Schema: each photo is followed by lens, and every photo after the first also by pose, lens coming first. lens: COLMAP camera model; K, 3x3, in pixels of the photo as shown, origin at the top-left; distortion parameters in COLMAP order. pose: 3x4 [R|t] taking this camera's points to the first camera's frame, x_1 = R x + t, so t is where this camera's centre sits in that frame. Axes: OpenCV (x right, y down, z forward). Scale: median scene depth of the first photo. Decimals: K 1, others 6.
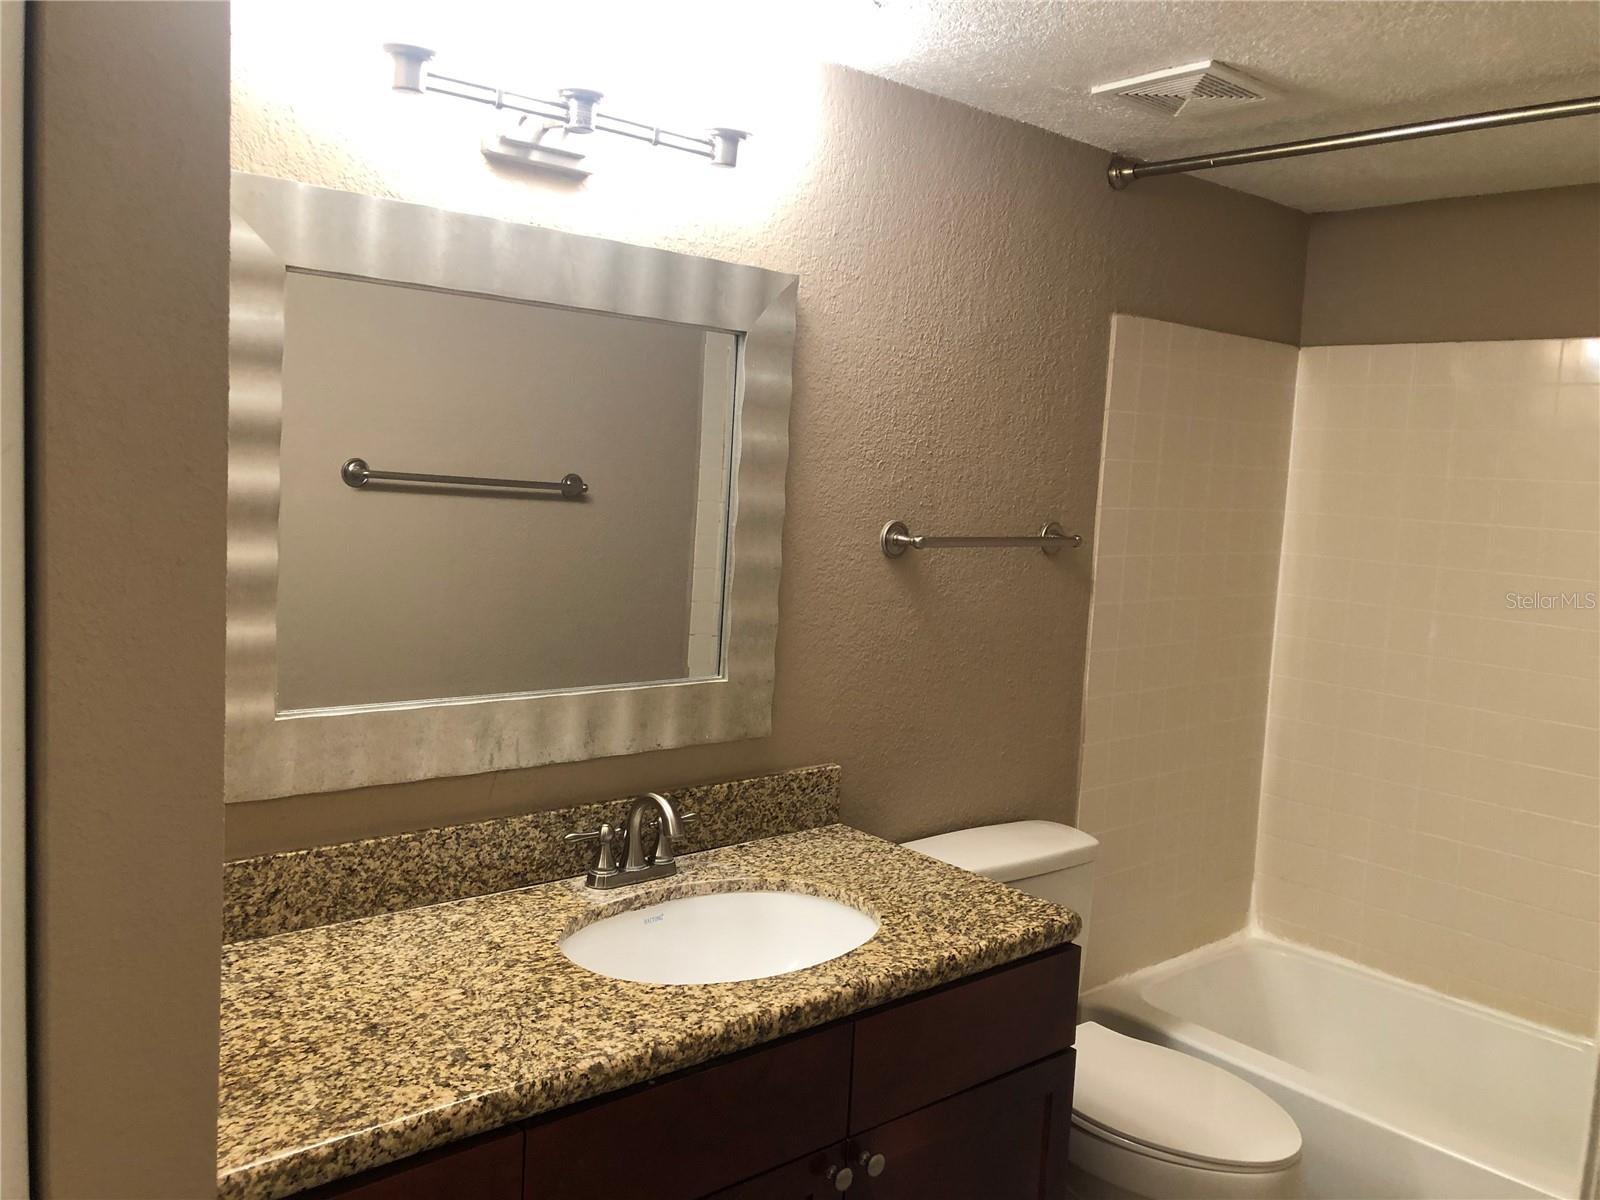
lens RADIAL K [[1306.1, 0, 799.9], [0, 1306.1, 596.9], [0, 0, 1]] dist [0.048709, -0.064657]
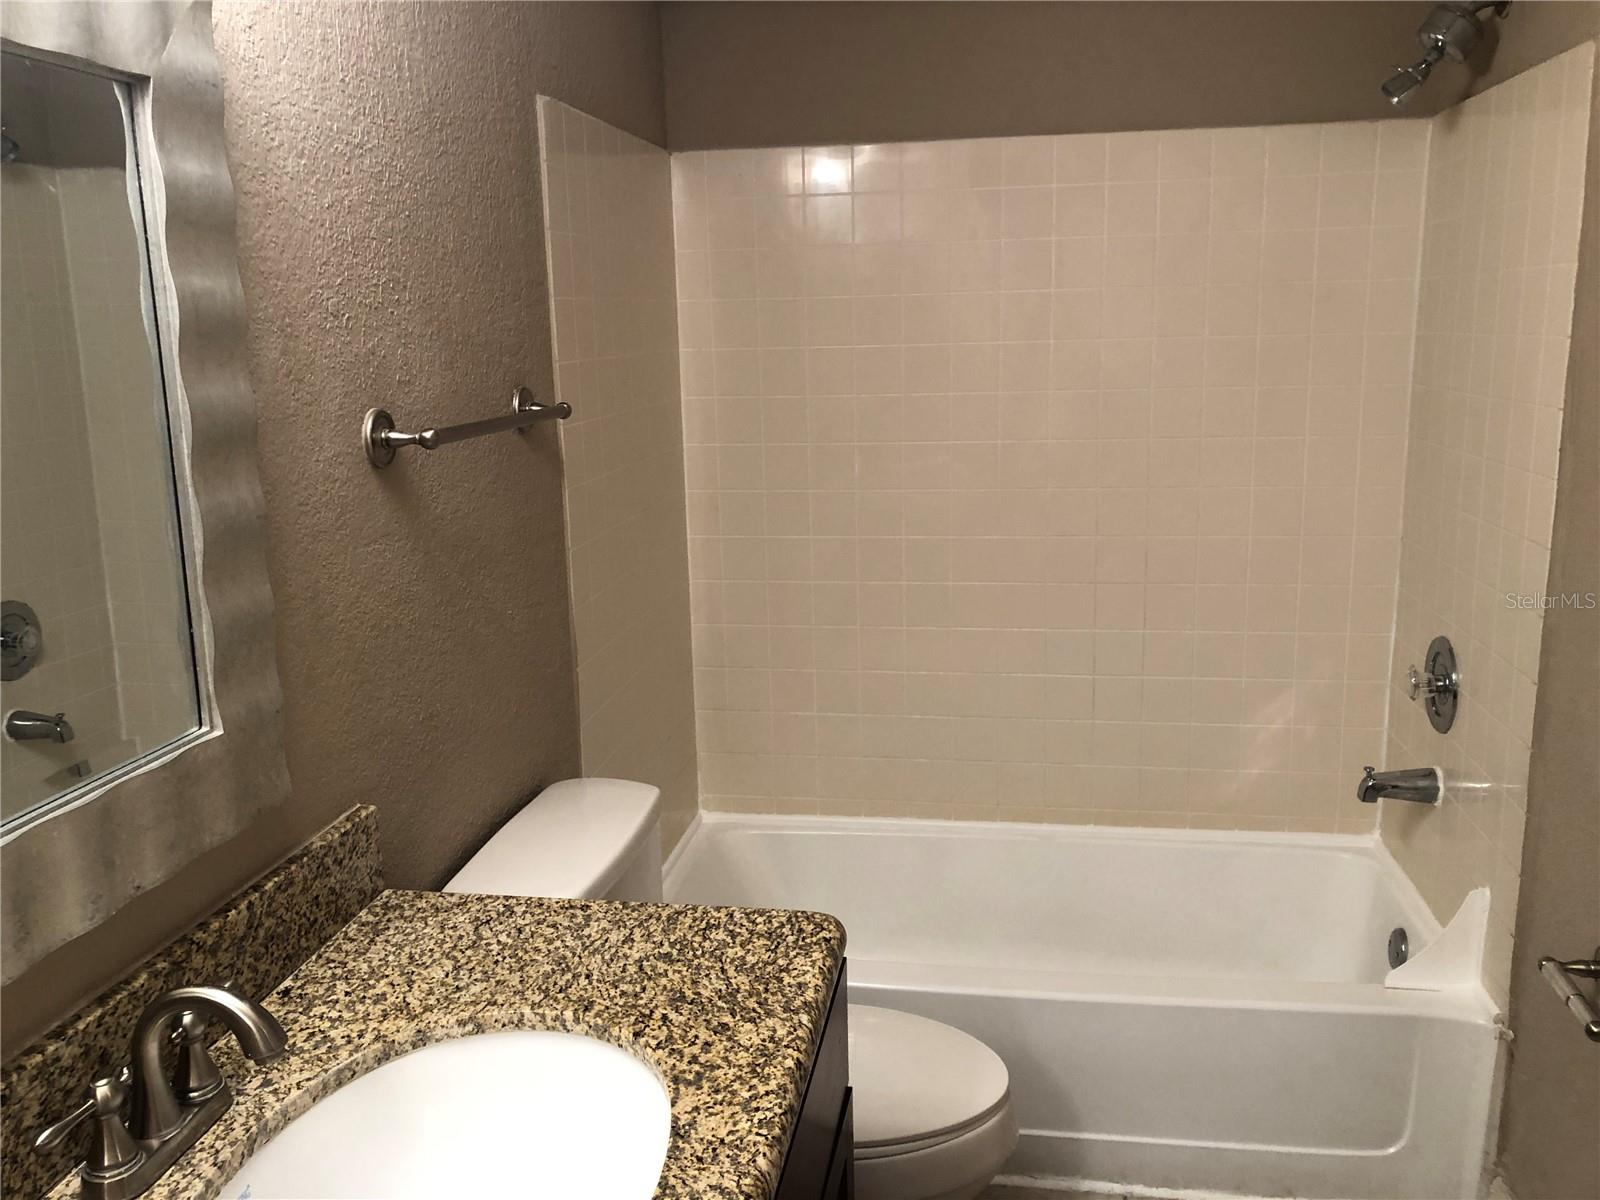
lens RADIAL K [[1306.1, 0, 801.5], [0, 1306.1, 604.1], [0, 0, 1]] dist [0.048709, -0.064657]
pose [[0.766272, -0.204901, 0.608969, -0.197277], [0.129397, 0.977581, 0.166107, -0.050640], [-0.629352, -0.048484, 0.775607, 0.411717]]
